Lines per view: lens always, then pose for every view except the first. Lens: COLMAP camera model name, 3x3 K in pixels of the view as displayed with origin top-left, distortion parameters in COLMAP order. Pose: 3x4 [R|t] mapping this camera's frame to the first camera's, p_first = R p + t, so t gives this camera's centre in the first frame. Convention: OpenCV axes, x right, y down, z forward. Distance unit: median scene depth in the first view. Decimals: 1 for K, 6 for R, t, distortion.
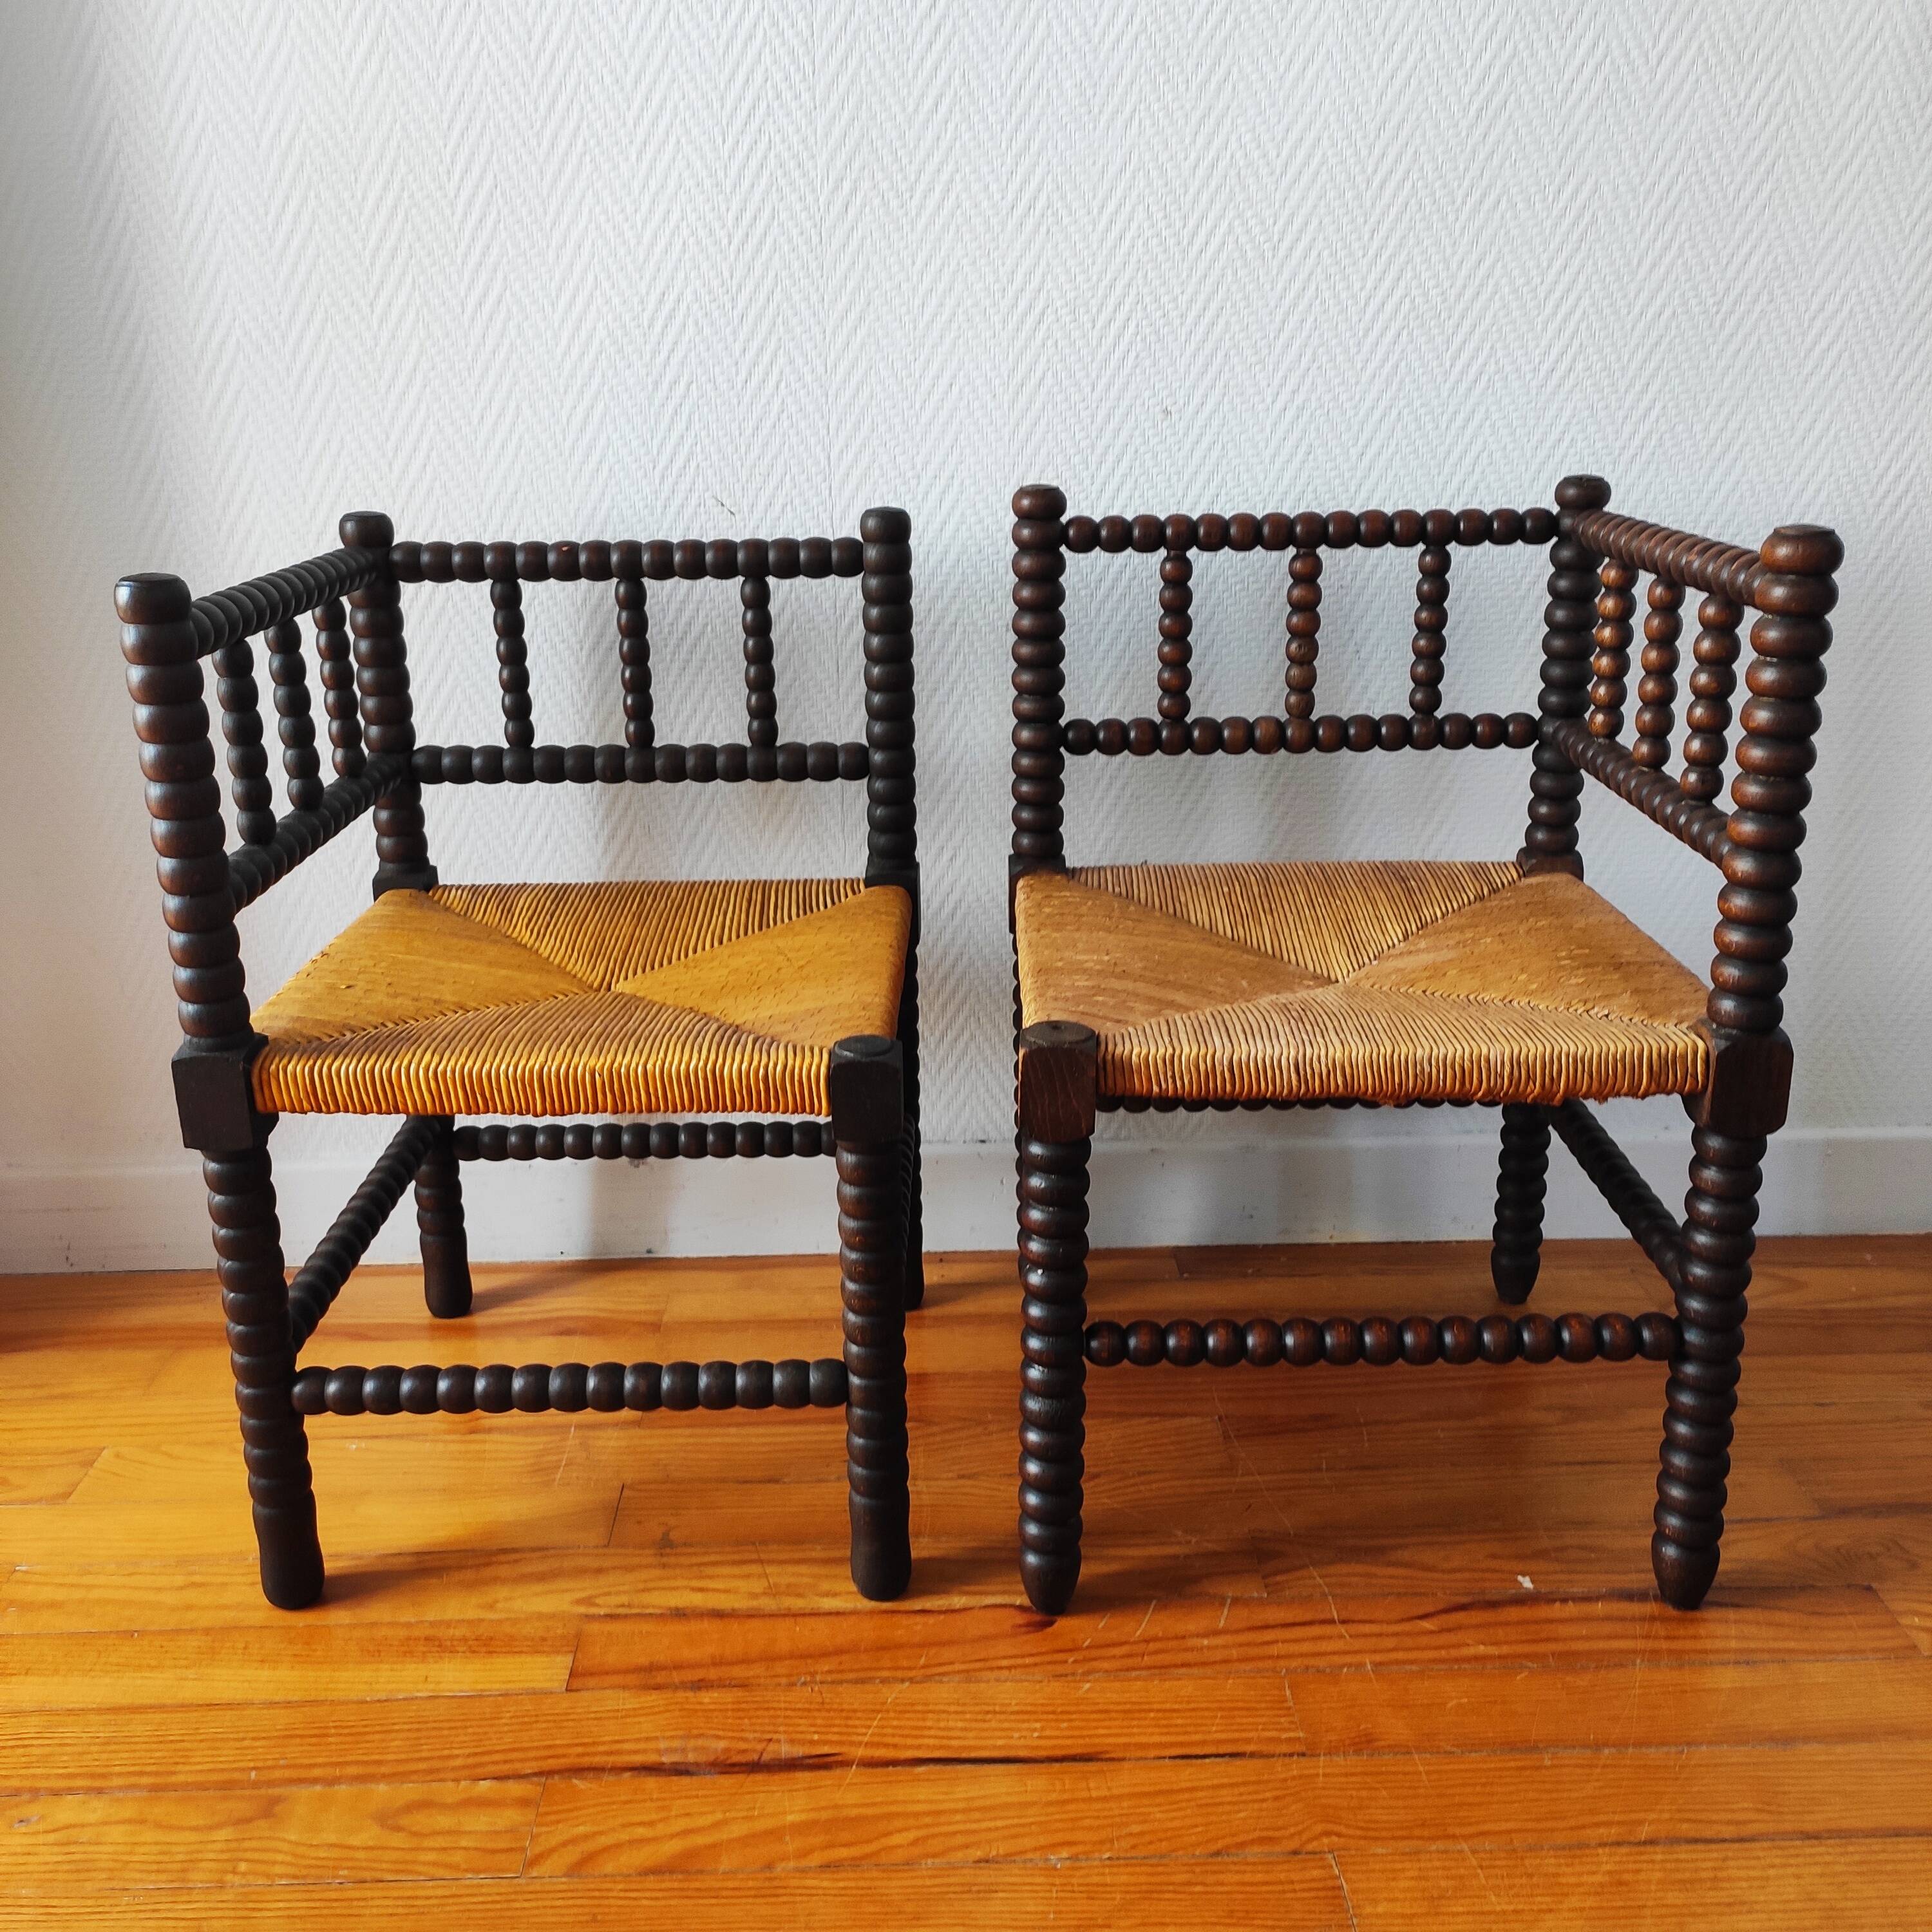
lens RADIAL K [[1911.9, 0, 966.6], [0, 1911.9, 982.9], [0, 0, 1]] dist [0.028945, 0.000000]
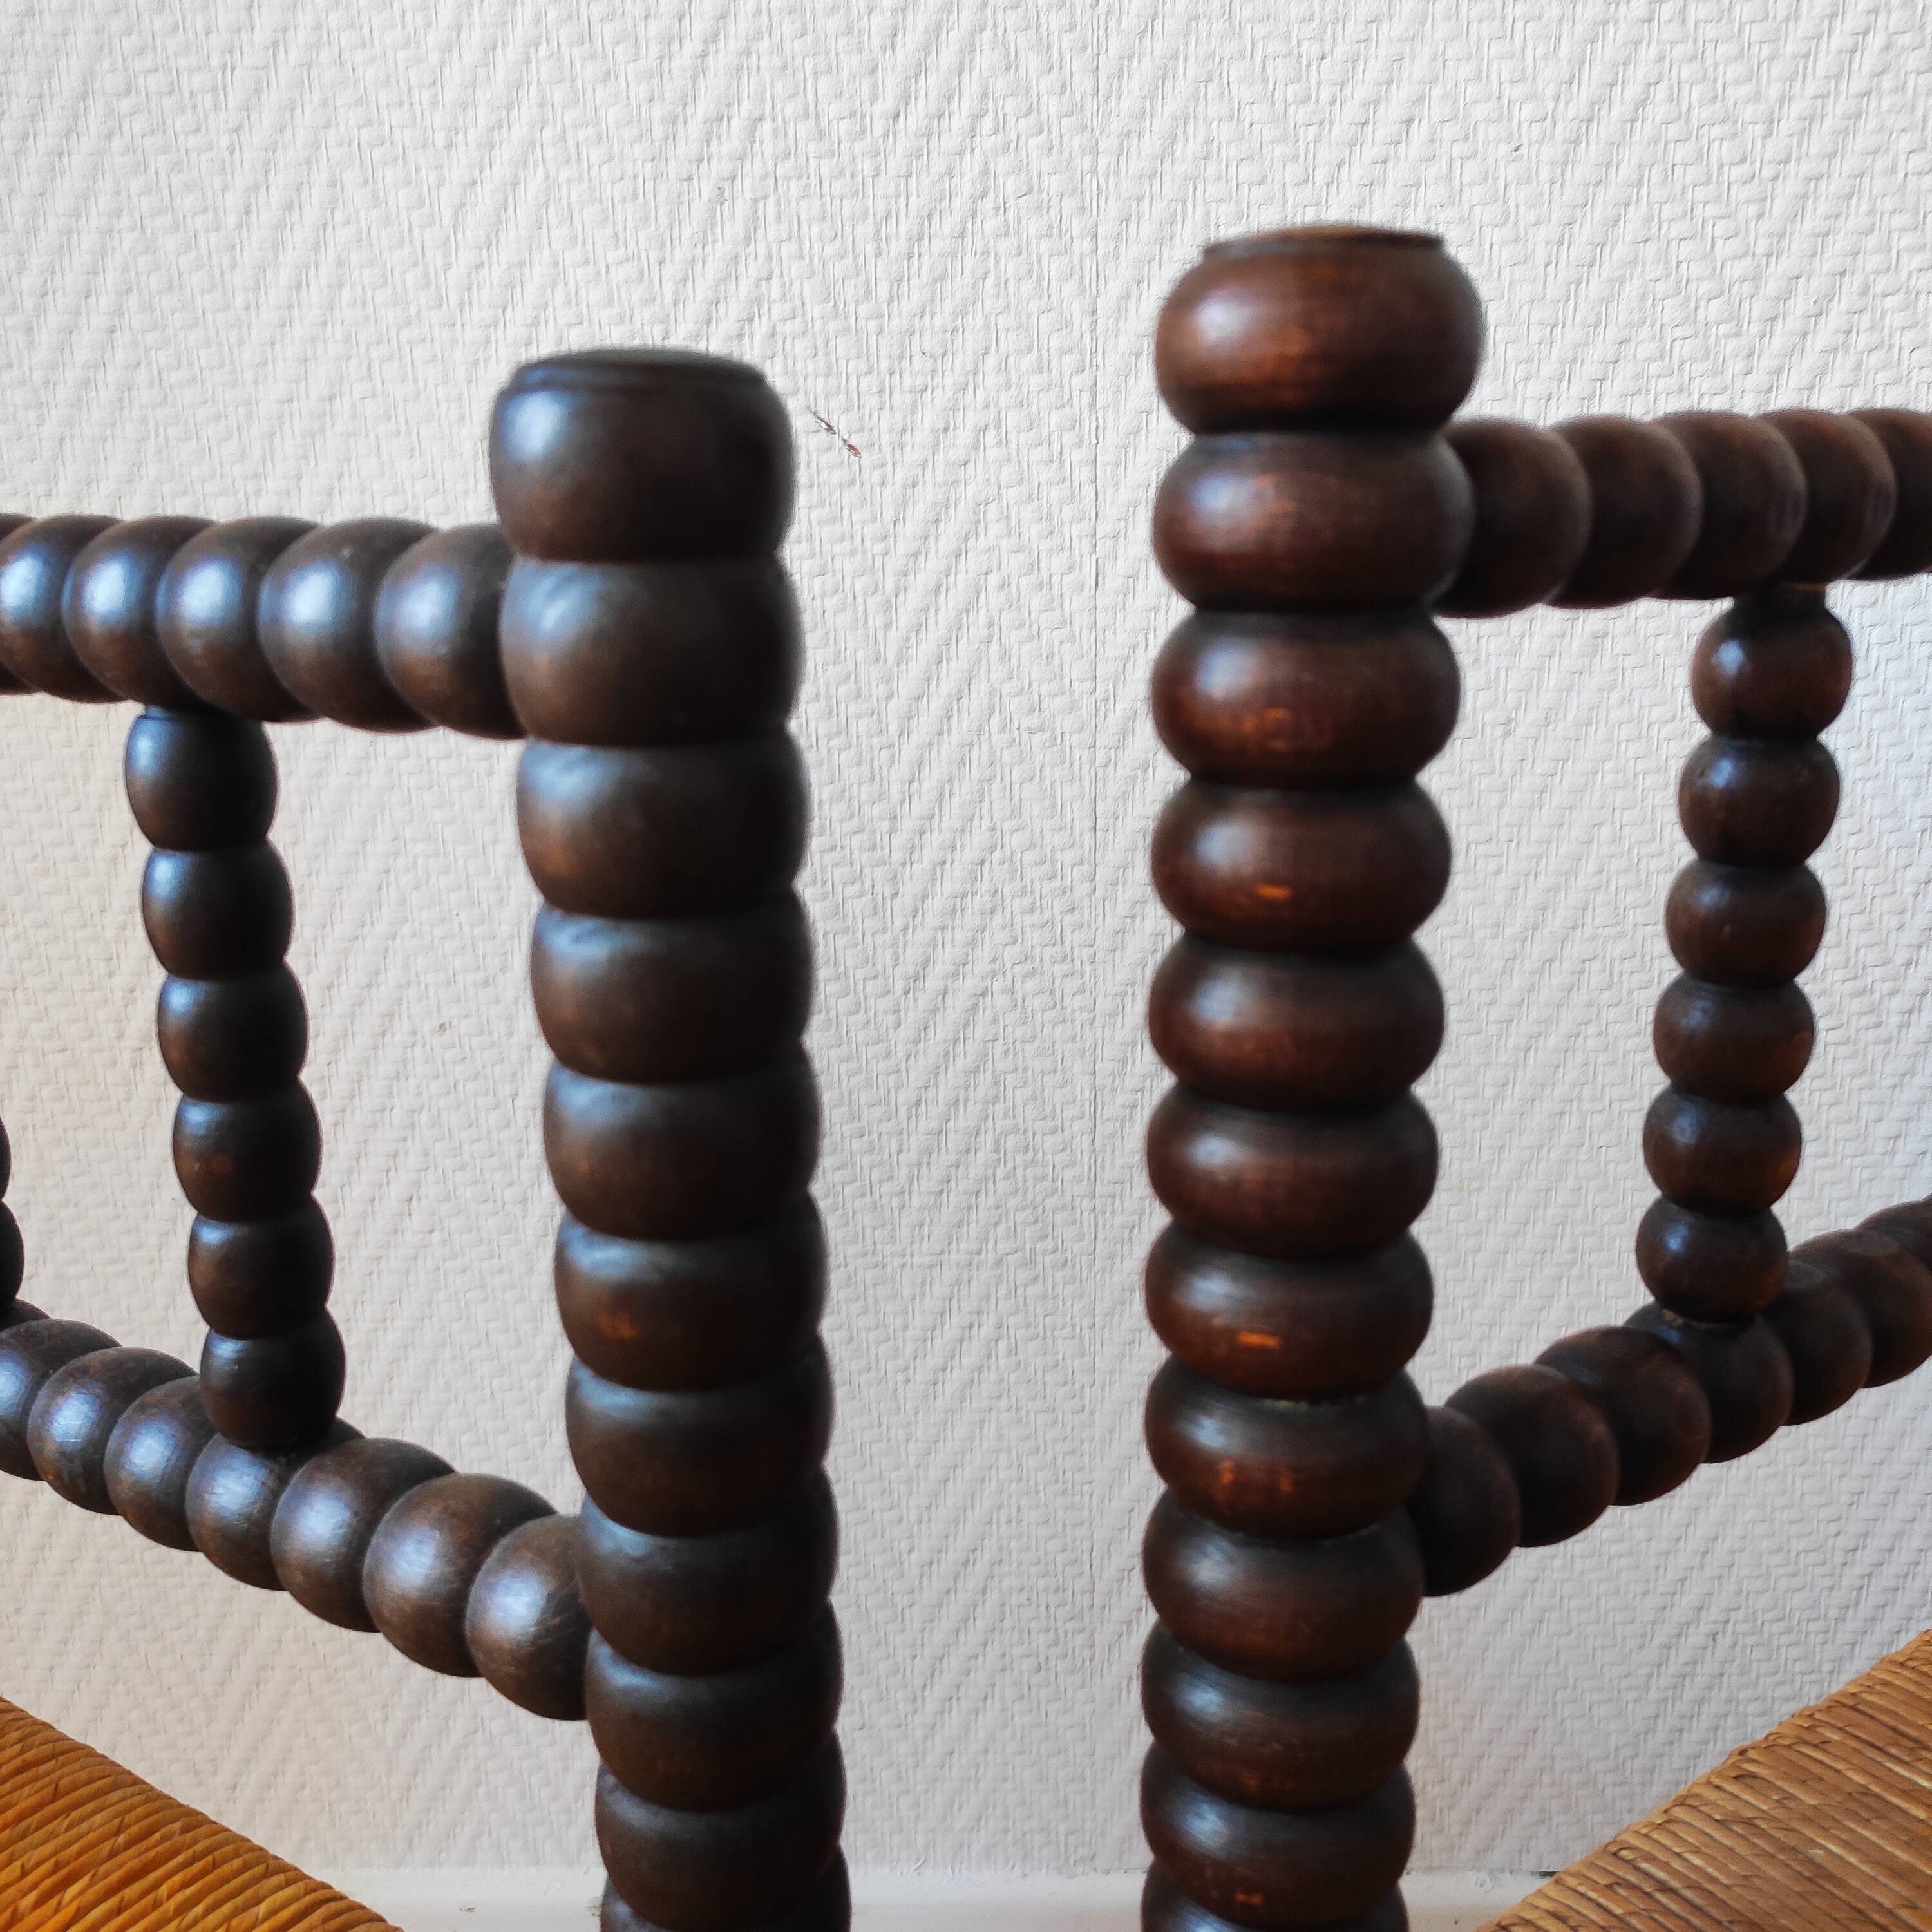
lens RADIAL K [[1911.9, 0, 966.7], [0, 1911.9, 965.6], [0, 0, 1]] dist [0.028945, 0.000000]
pose [[0.999258, 0.009347, -0.037372, -0.087274], [-0.011512, 0.998241, -0.058161, -0.118261], [0.036762, 0.058548, 0.997607, 0.637199]]
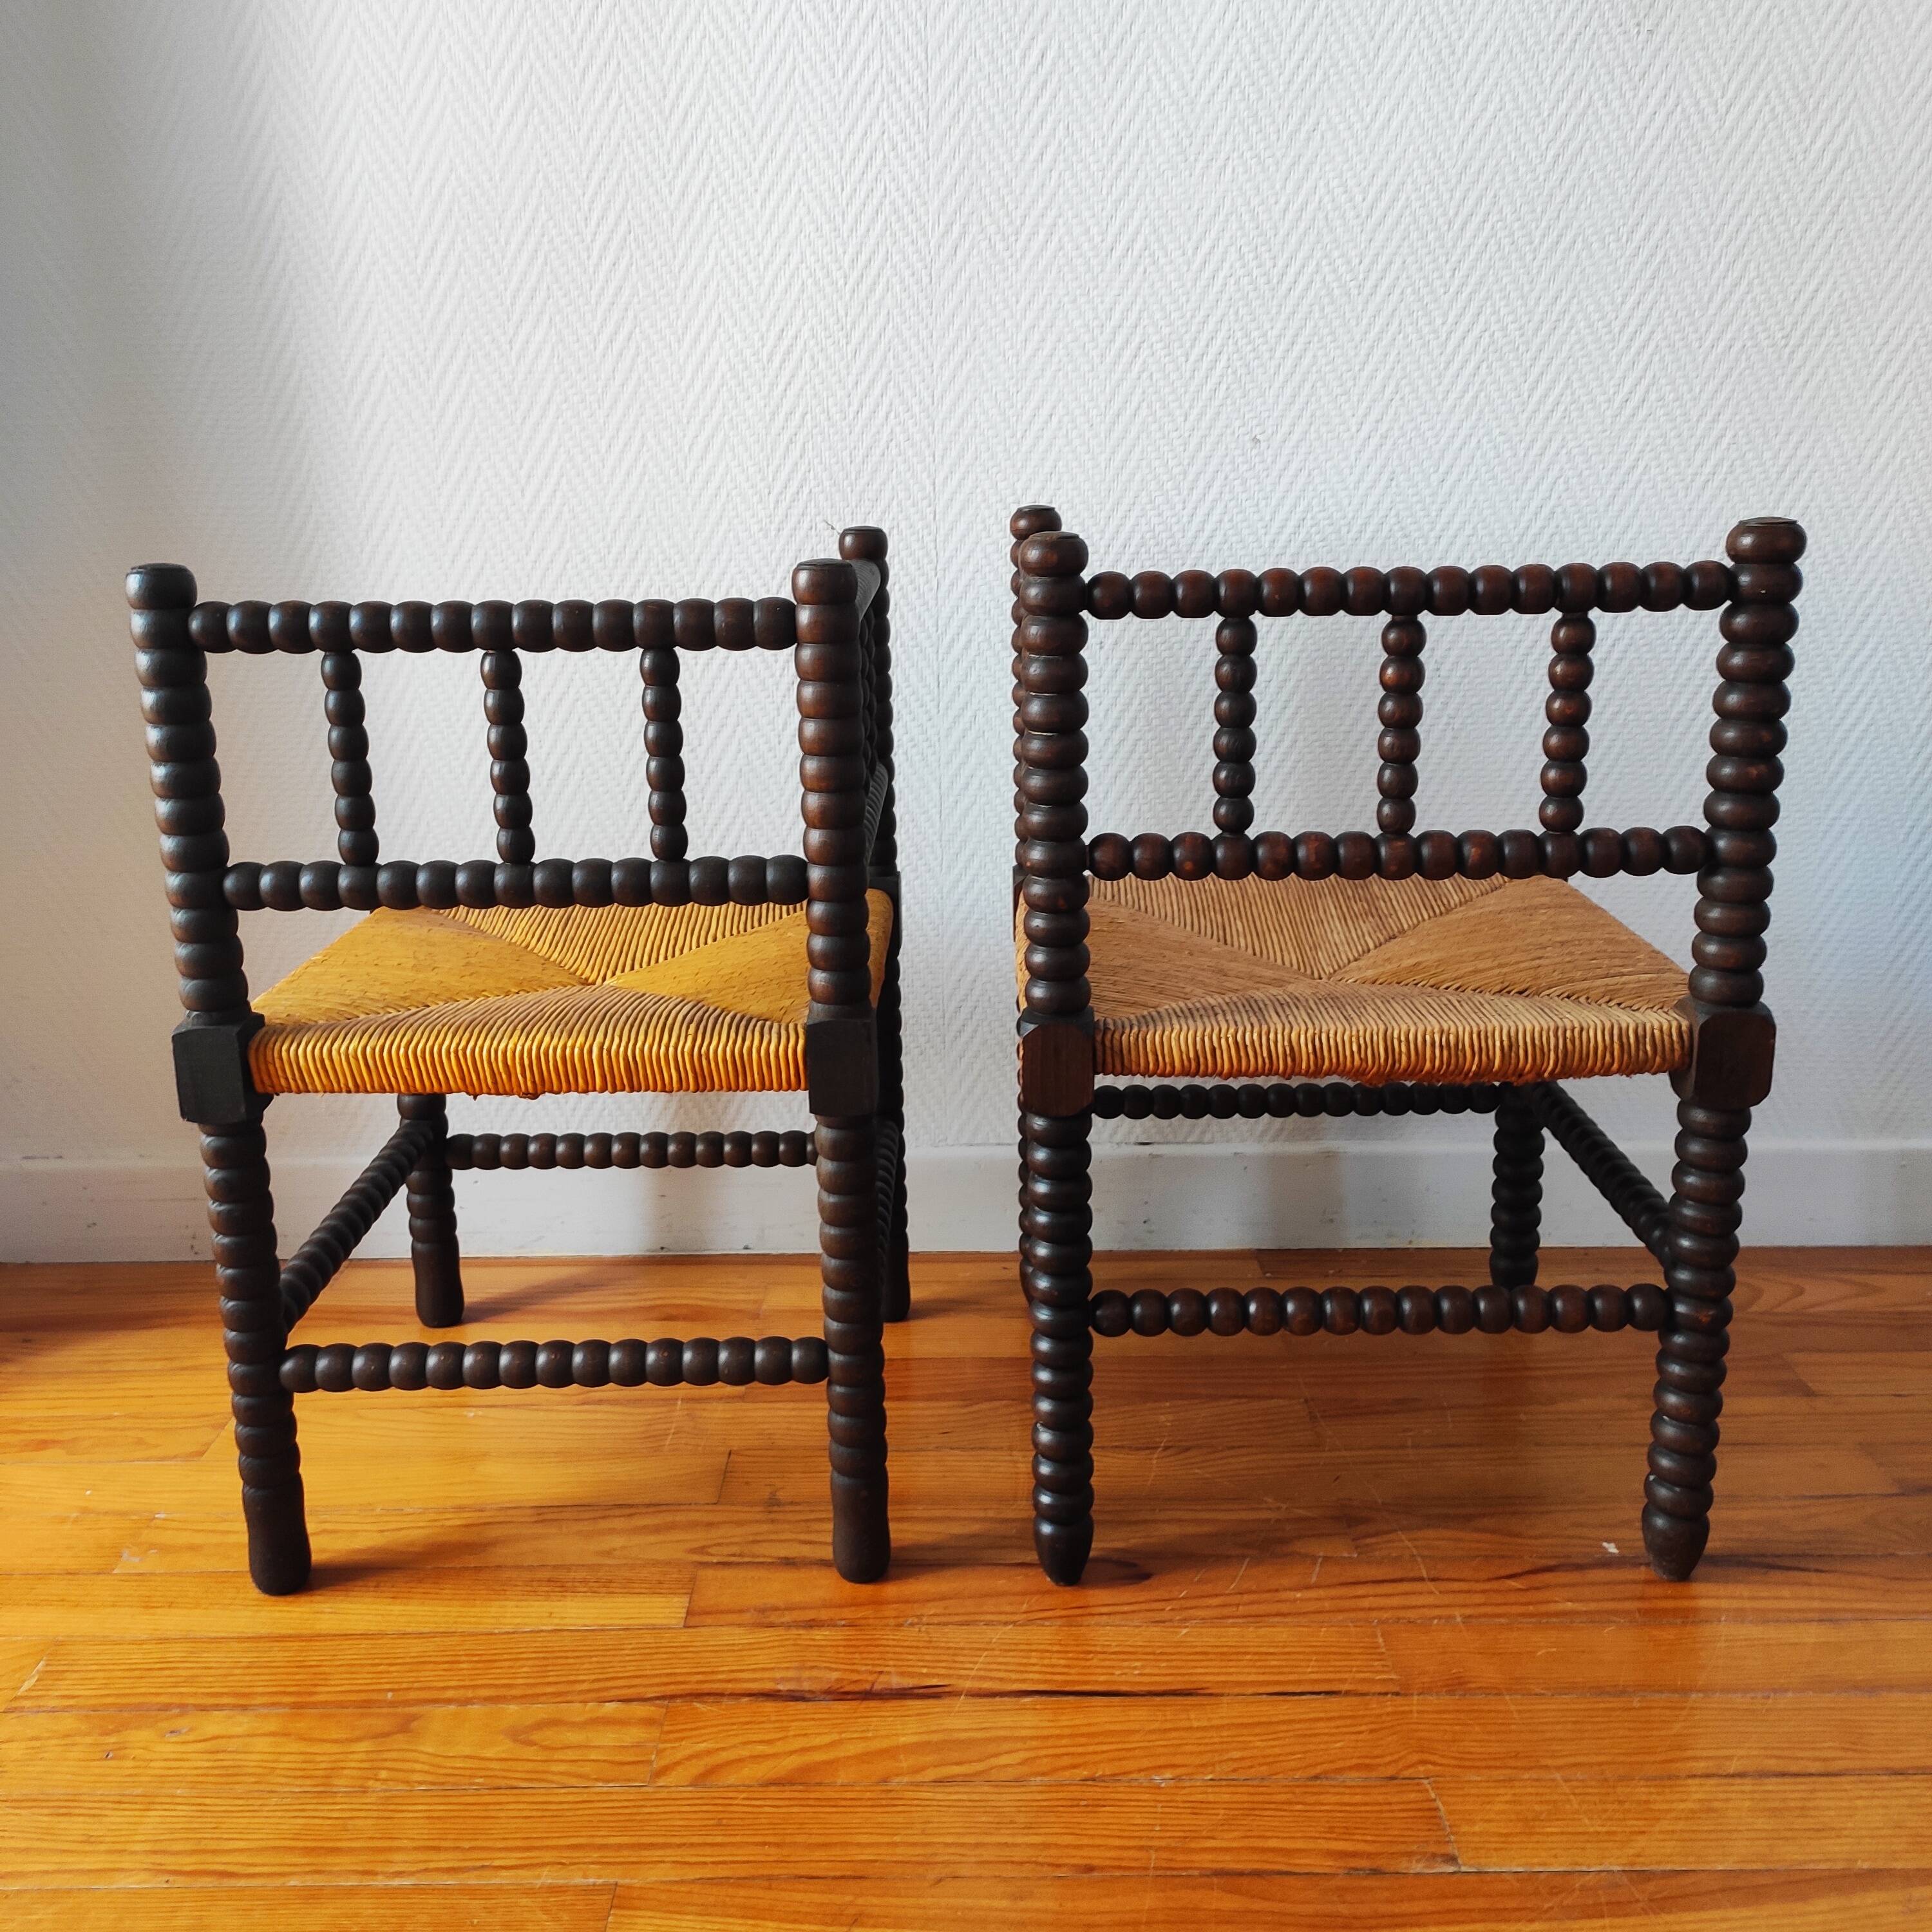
lens RADIAL K [[1911.9, 0, 964.7], [0, 1911.9, 987.2], [0, 0, 1]] dist [0.028945, 0.000000]
pose [[0.999516, 0.008051, -0.030039, -0.022531], [-0.009498, 0.998786, -0.048343, 0.057398], [0.029613, 0.048605, 0.998379, -0.043604]]
